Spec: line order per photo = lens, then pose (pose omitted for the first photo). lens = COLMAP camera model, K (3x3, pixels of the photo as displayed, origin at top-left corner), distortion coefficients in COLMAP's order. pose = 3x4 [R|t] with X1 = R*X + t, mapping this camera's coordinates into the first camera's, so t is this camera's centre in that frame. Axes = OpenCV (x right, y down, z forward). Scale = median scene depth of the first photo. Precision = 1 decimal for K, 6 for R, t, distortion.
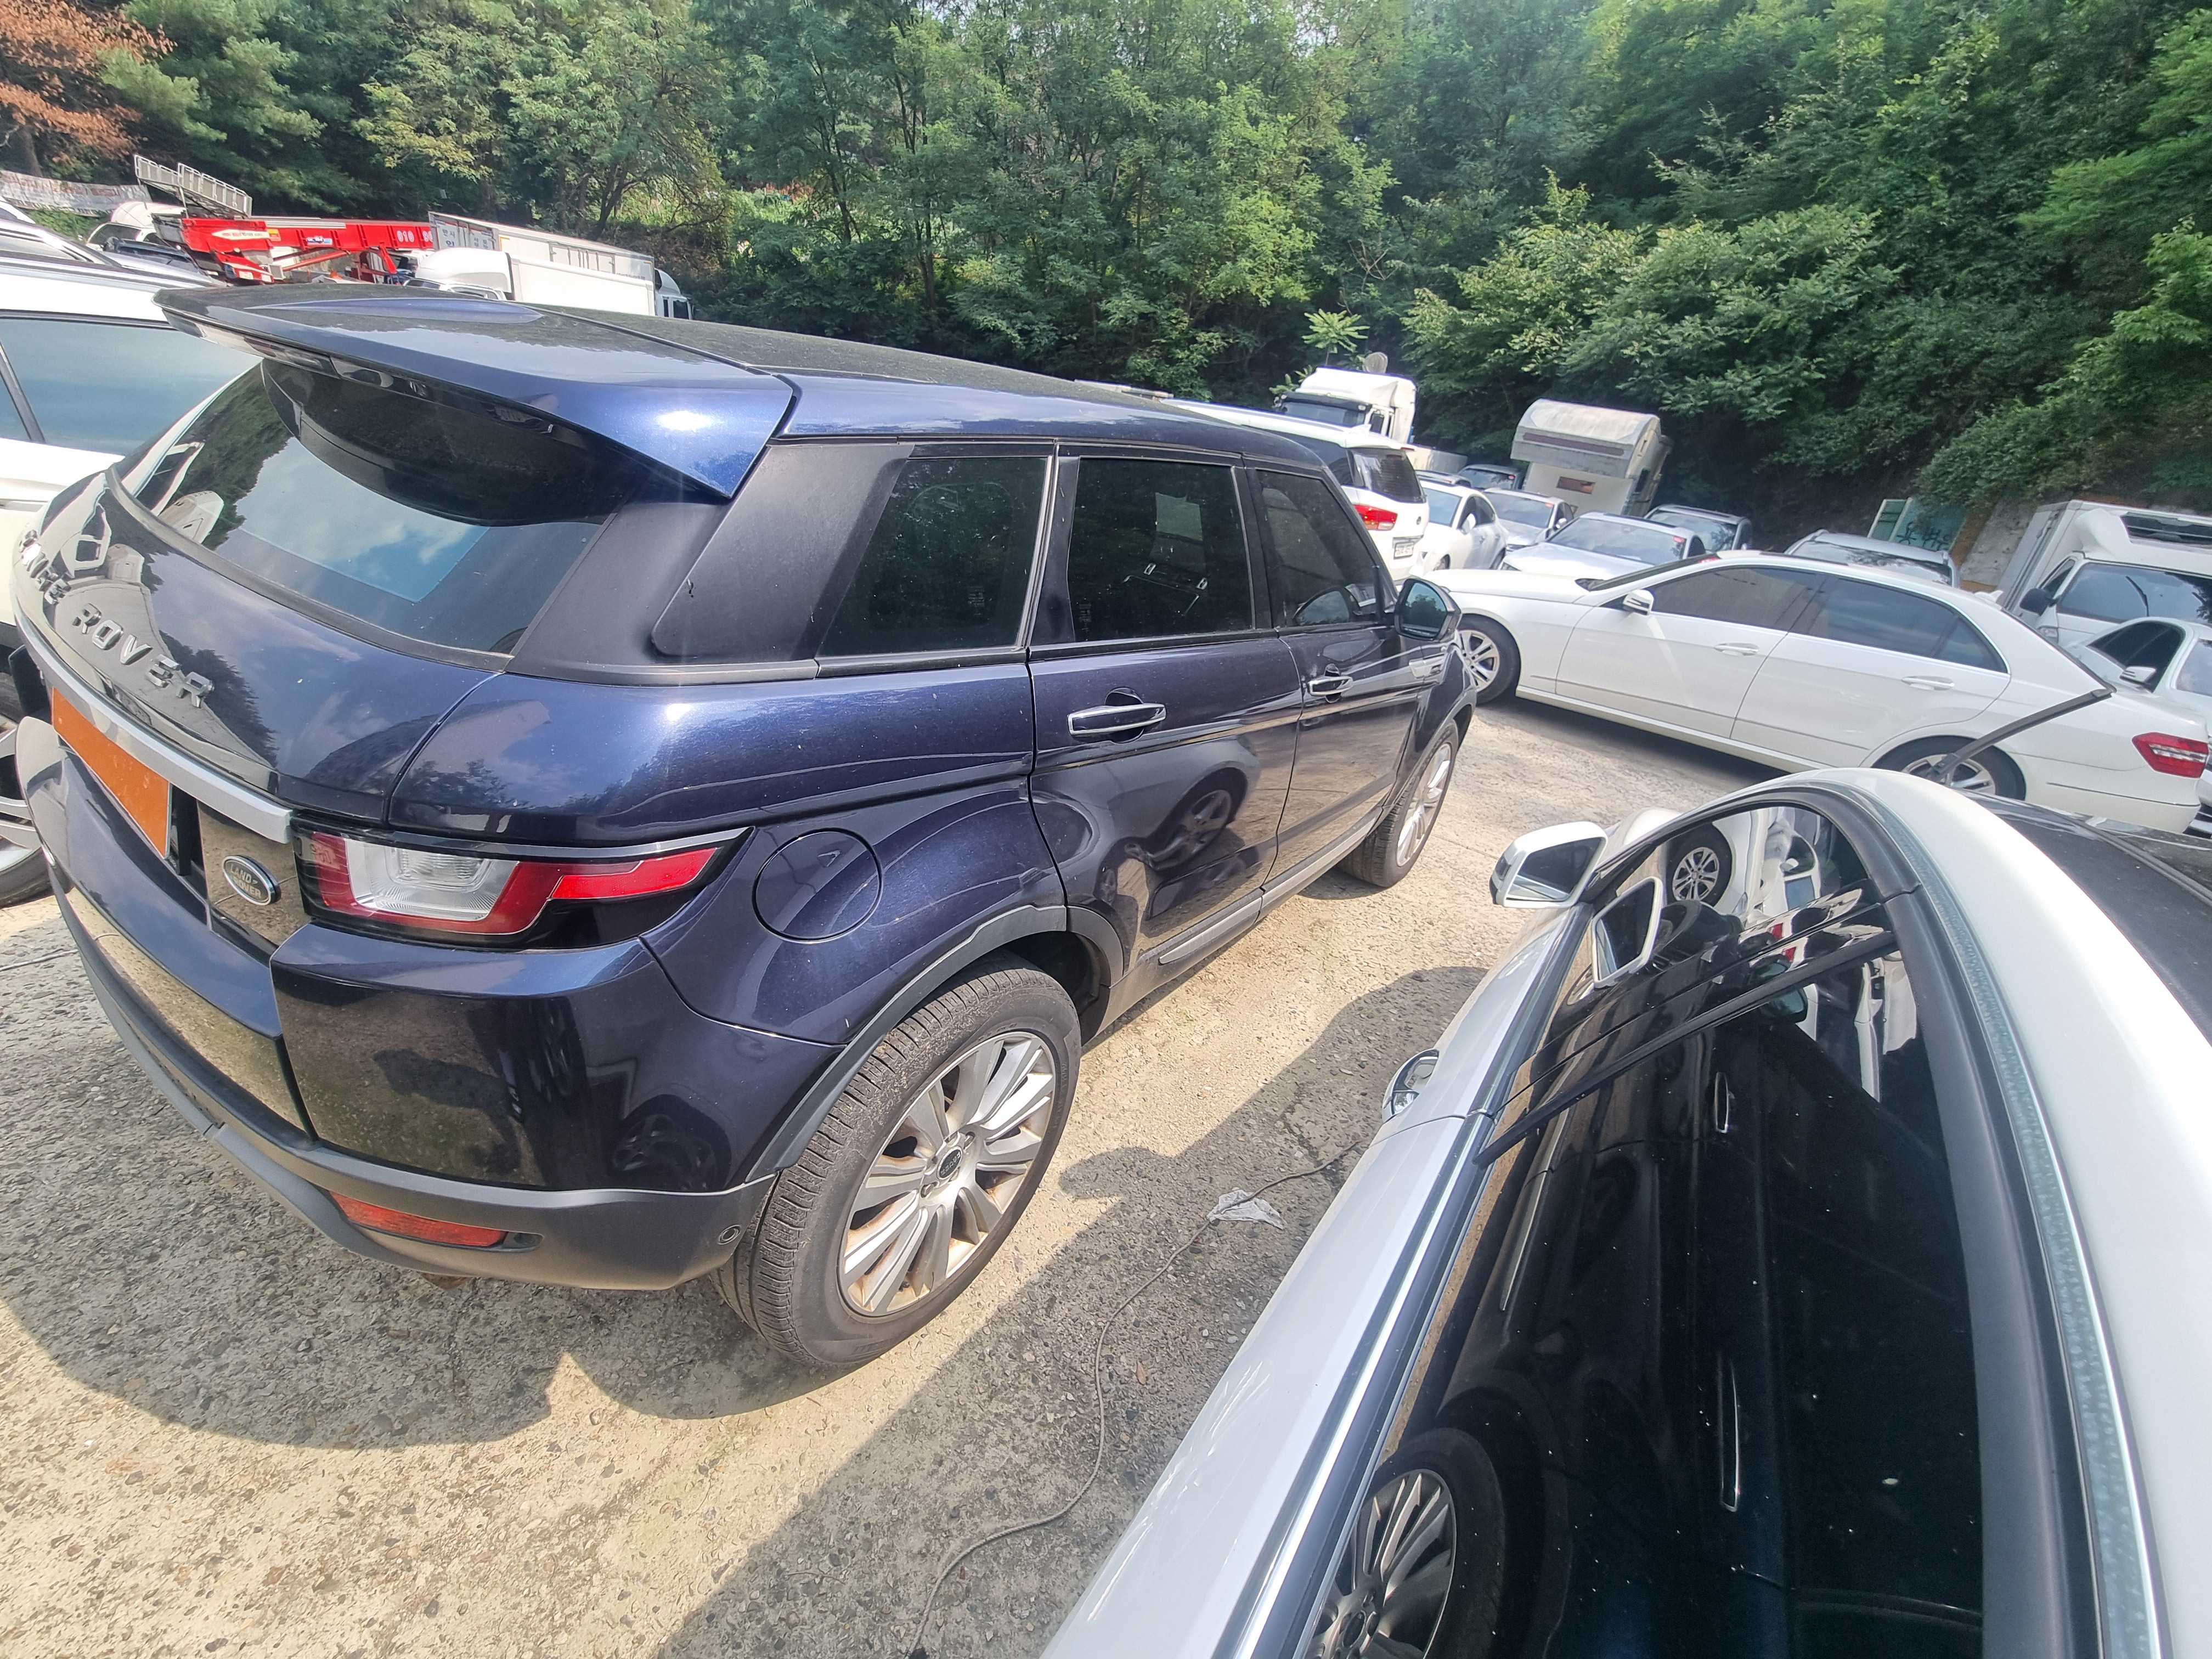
lens RADIAL K [[903.5, 0, 1114.9], [0, 903.5, 839.1], [0, 0, 1]] dist [-0.001727, -0.000799]
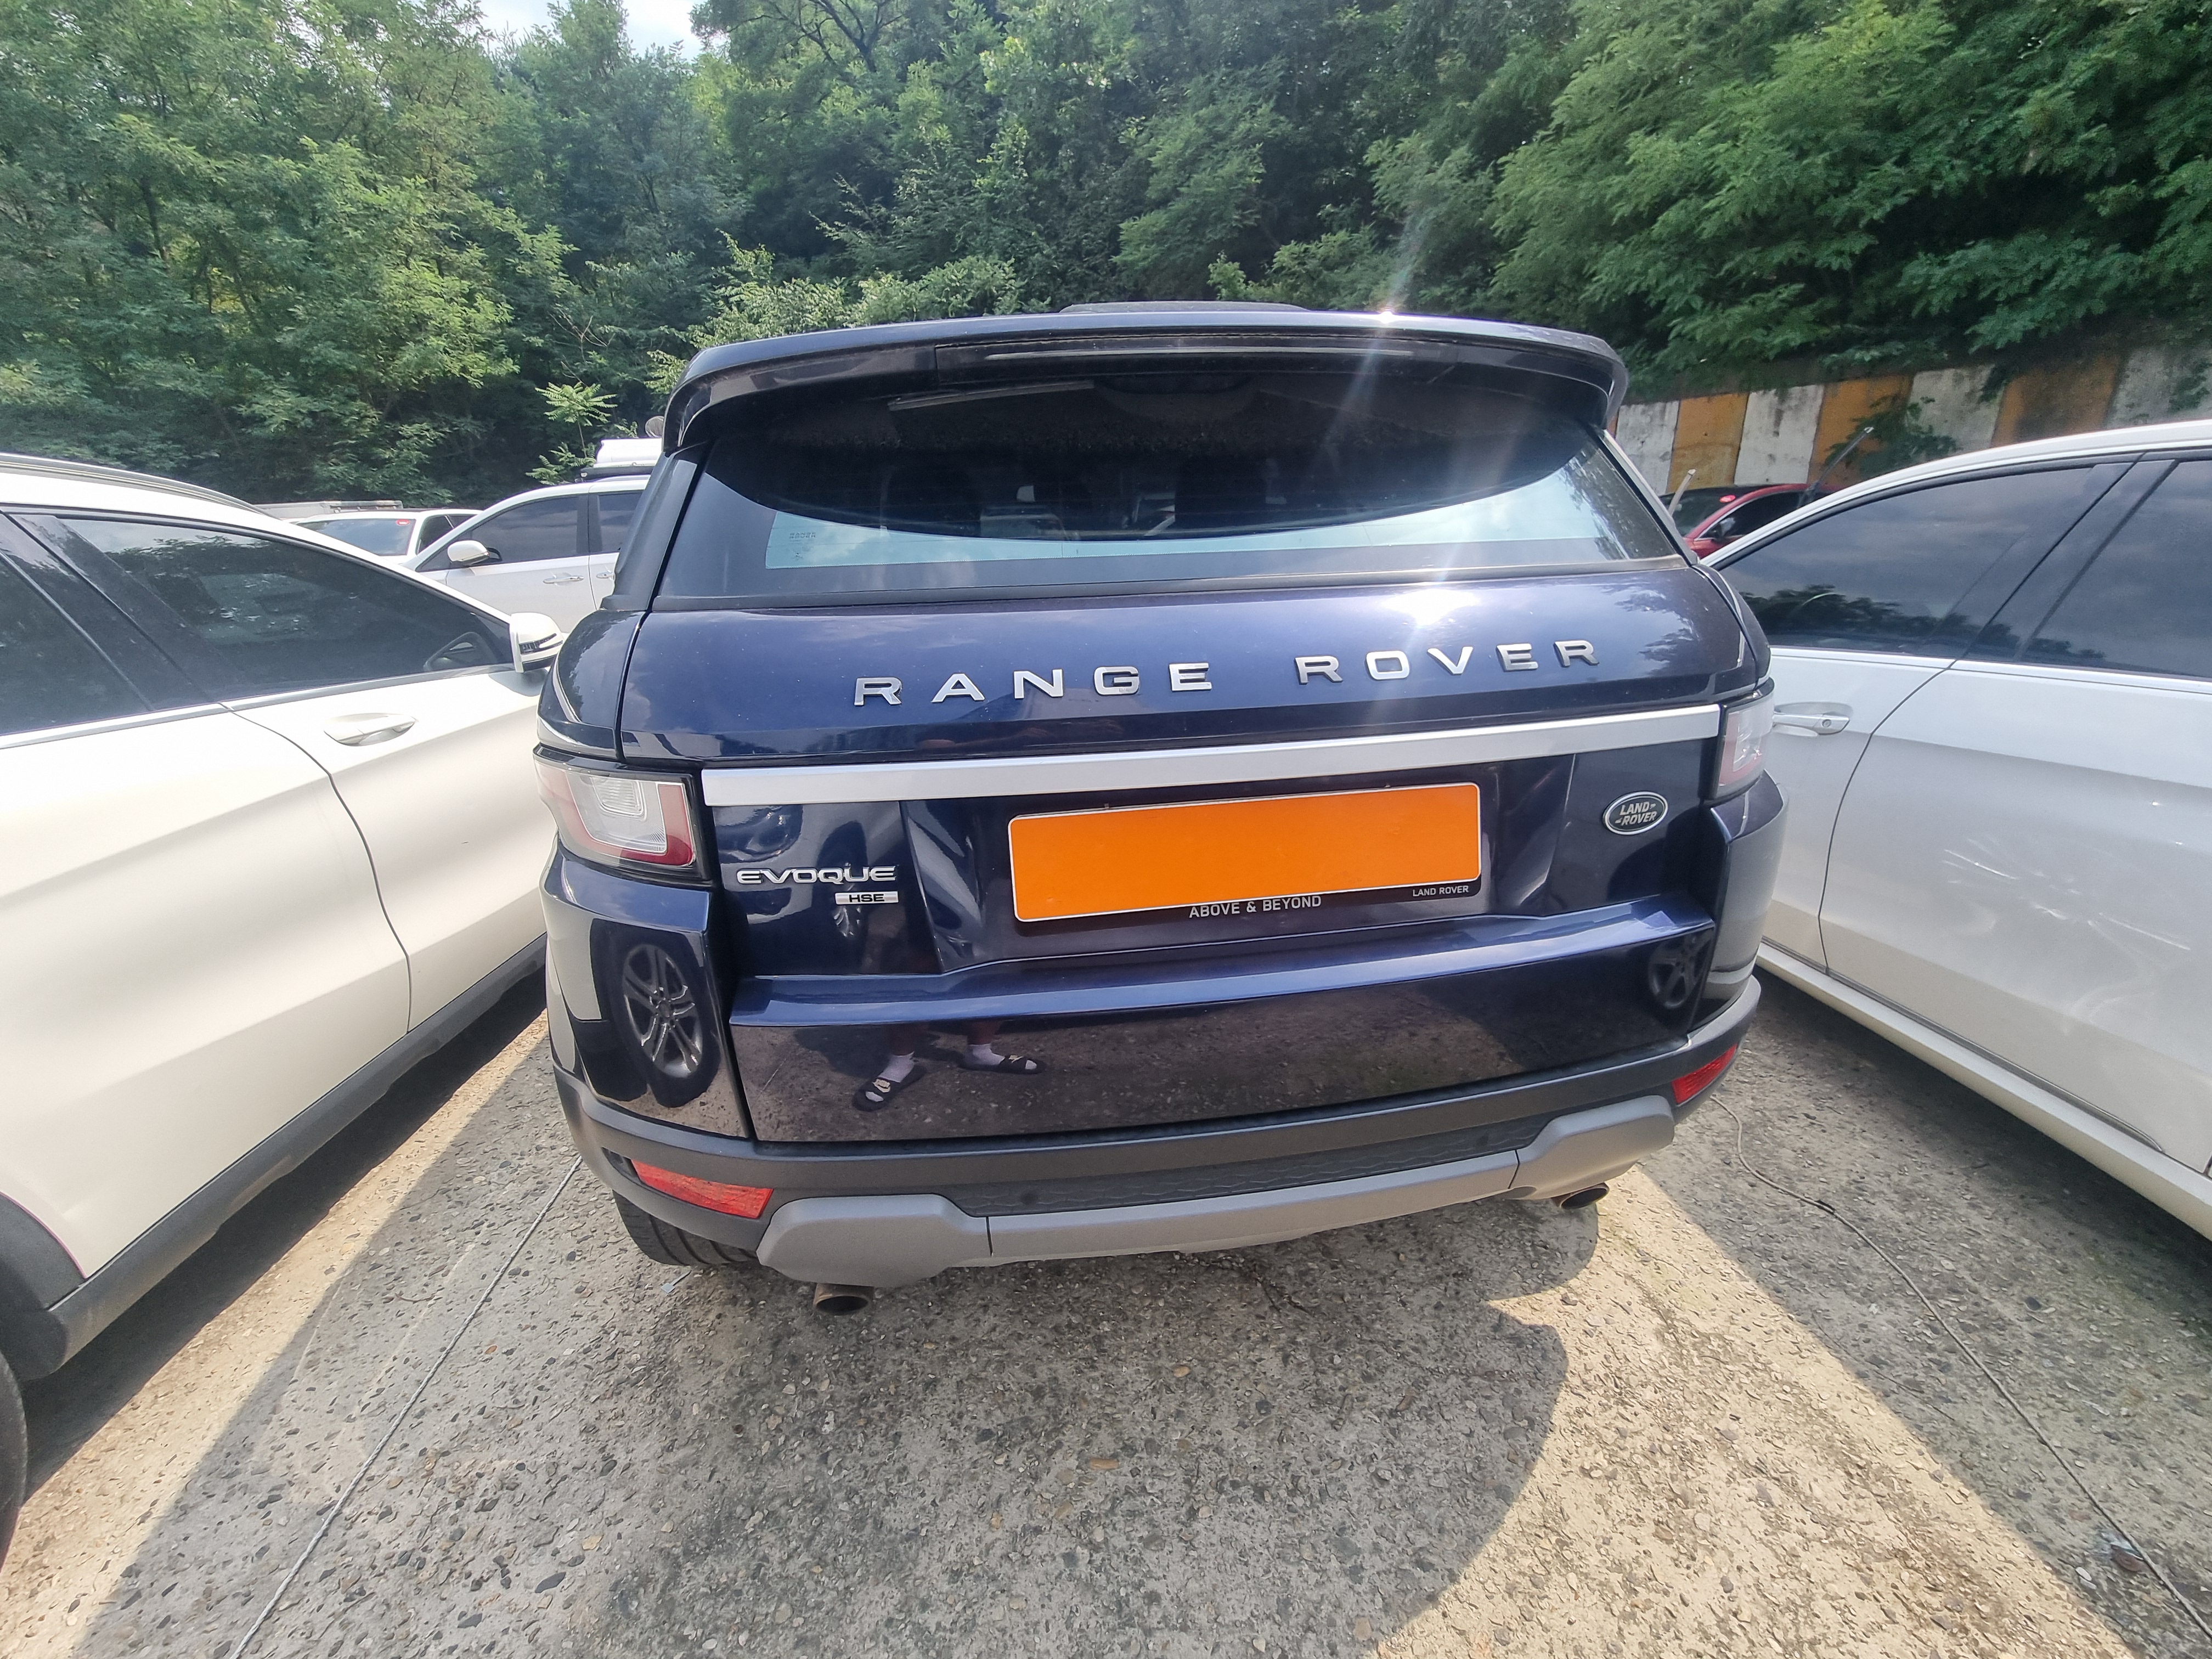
lens RADIAL K [[903.5, 0, 1114.9], [0, 903.5, 839.1], [0, 0, 1]] dist [-0.001727, -0.000799]
pose [[0.711145, -0.399896, 0.578235, -0.117107], [0.427767, 0.898828, 0.095521, -0.016800], [-0.557932, 0.179420, 0.810259, 0.027748]]
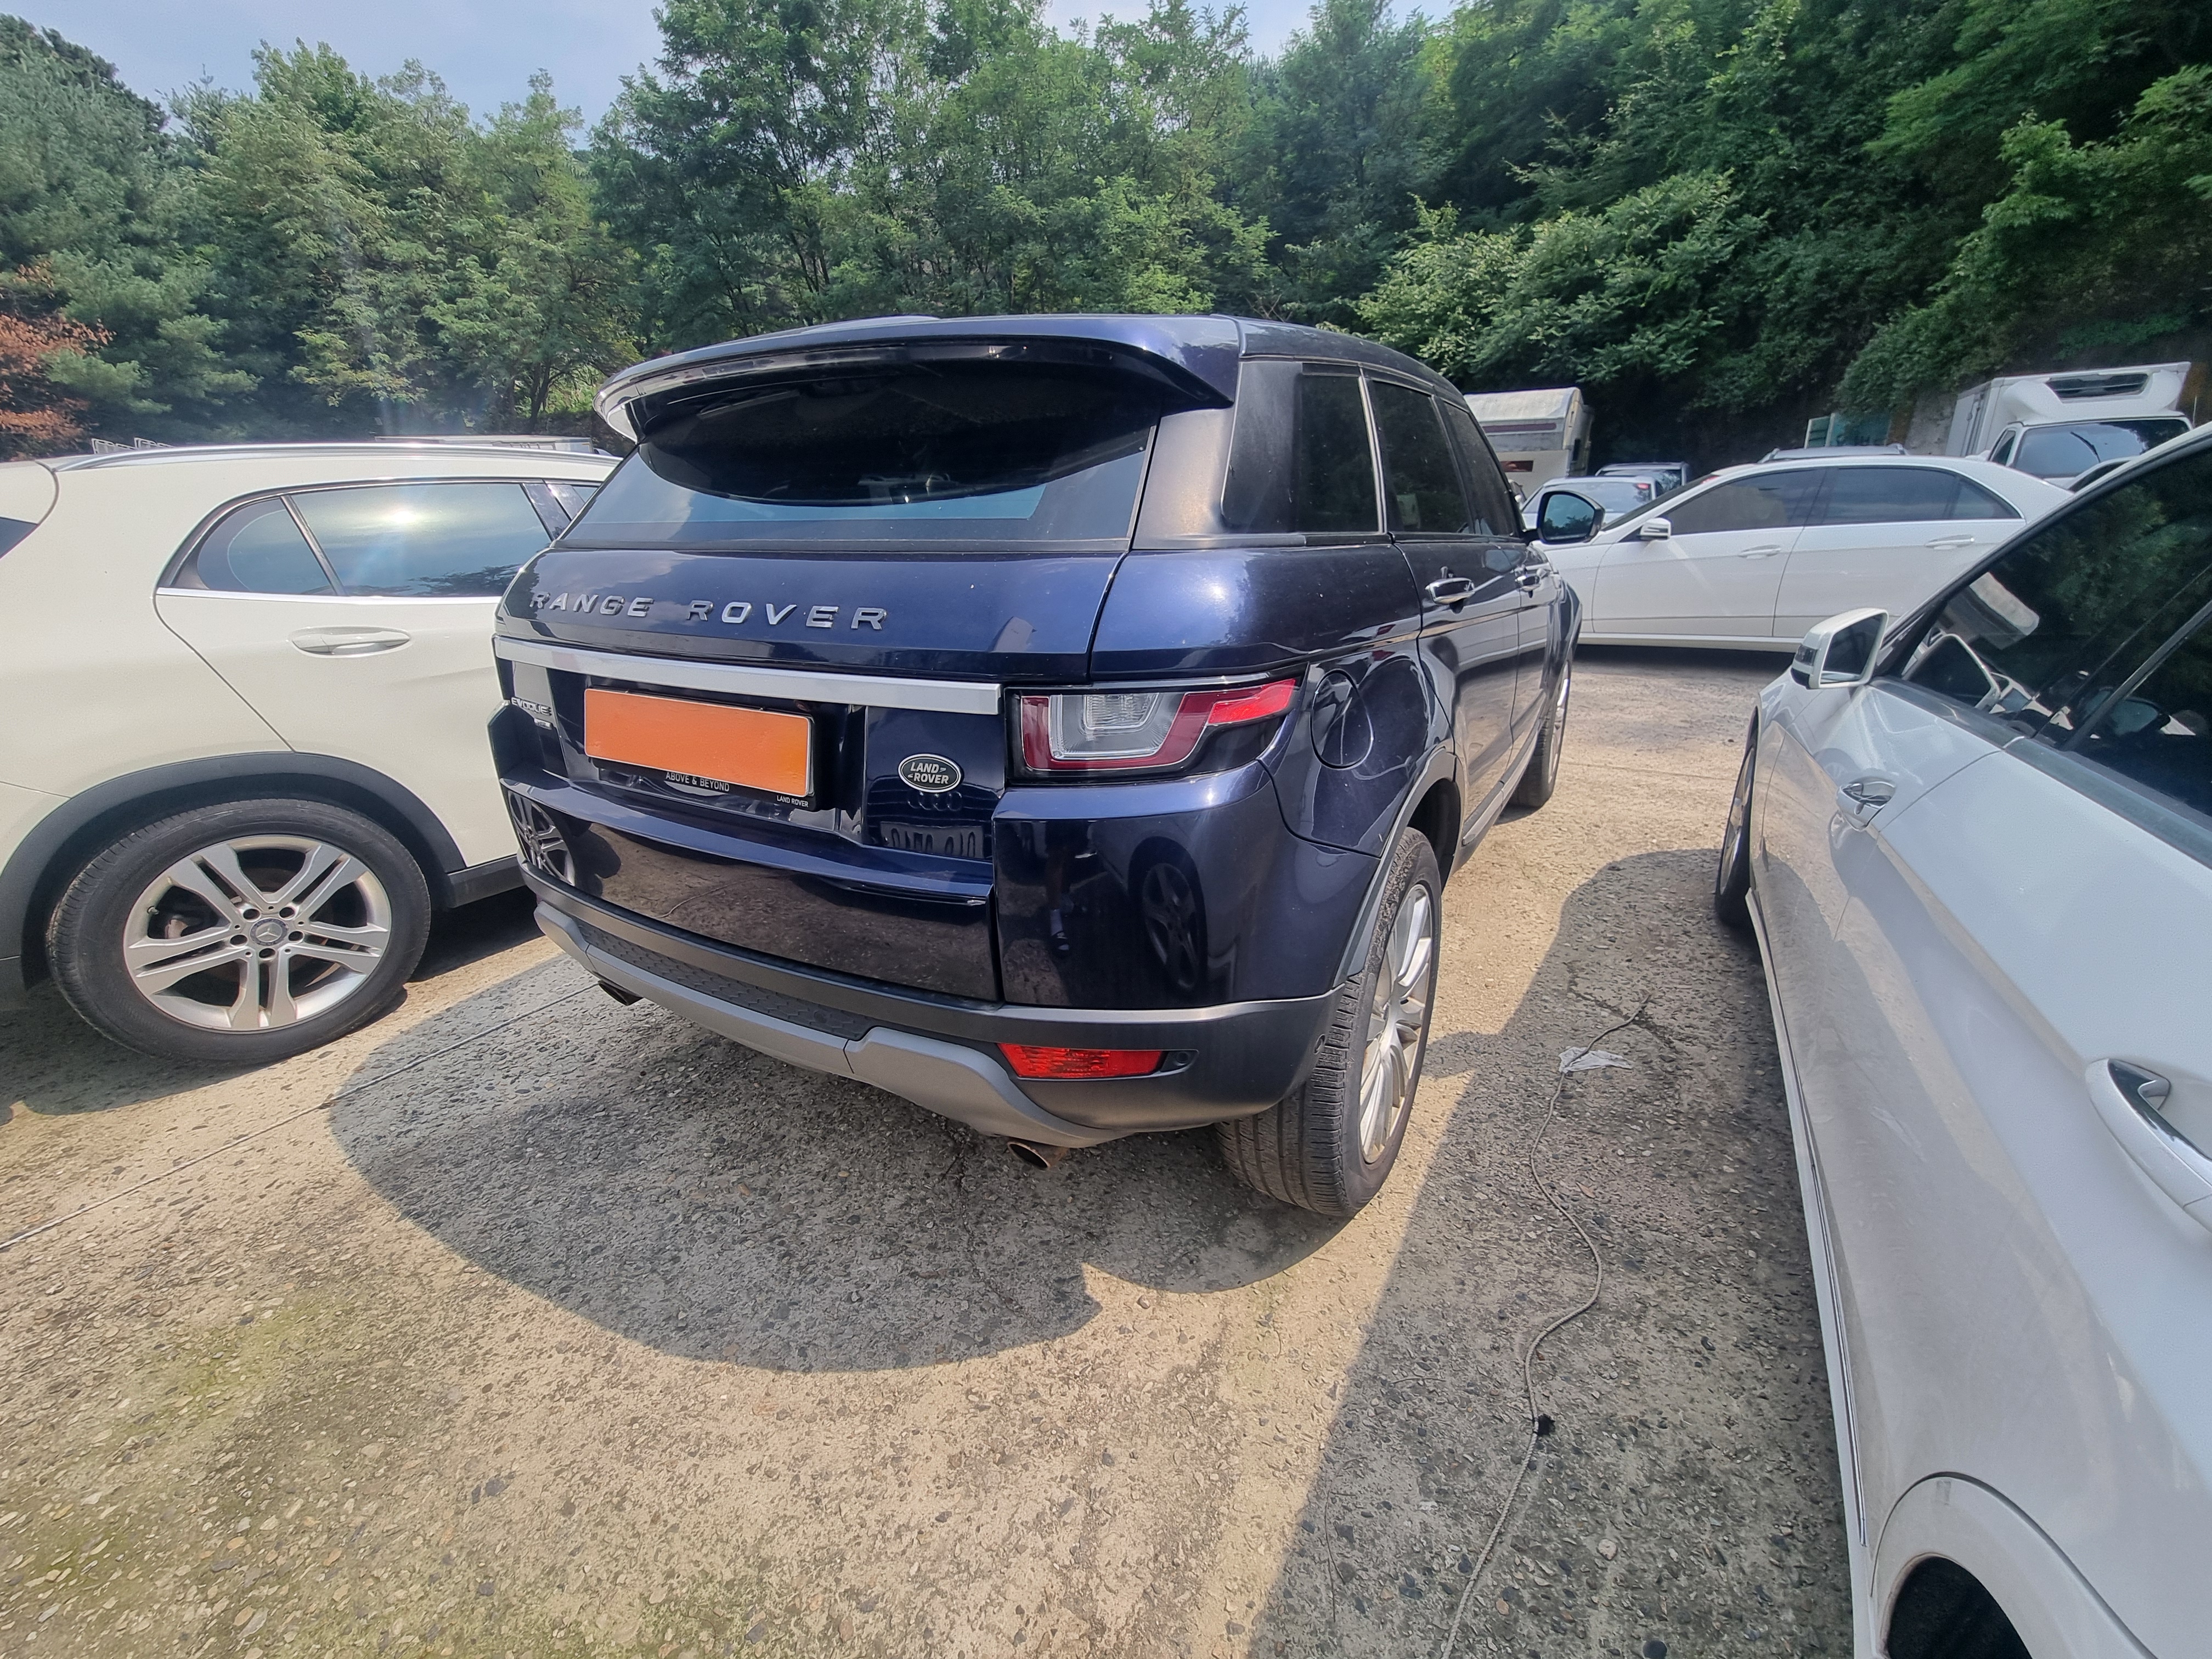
lens RADIAL K [[906.8, 0, 1116.8], [0, 906.8, 838.6], [0, 0, 1]] dist [-0.003772, 0.000211]
pose [[0.979489, -0.200941, 0.014944, -0.043785], [0.201494, 0.976479, -0.076736, 0.015469], [0.000827, 0.078173, 0.996939, -0.009459]]
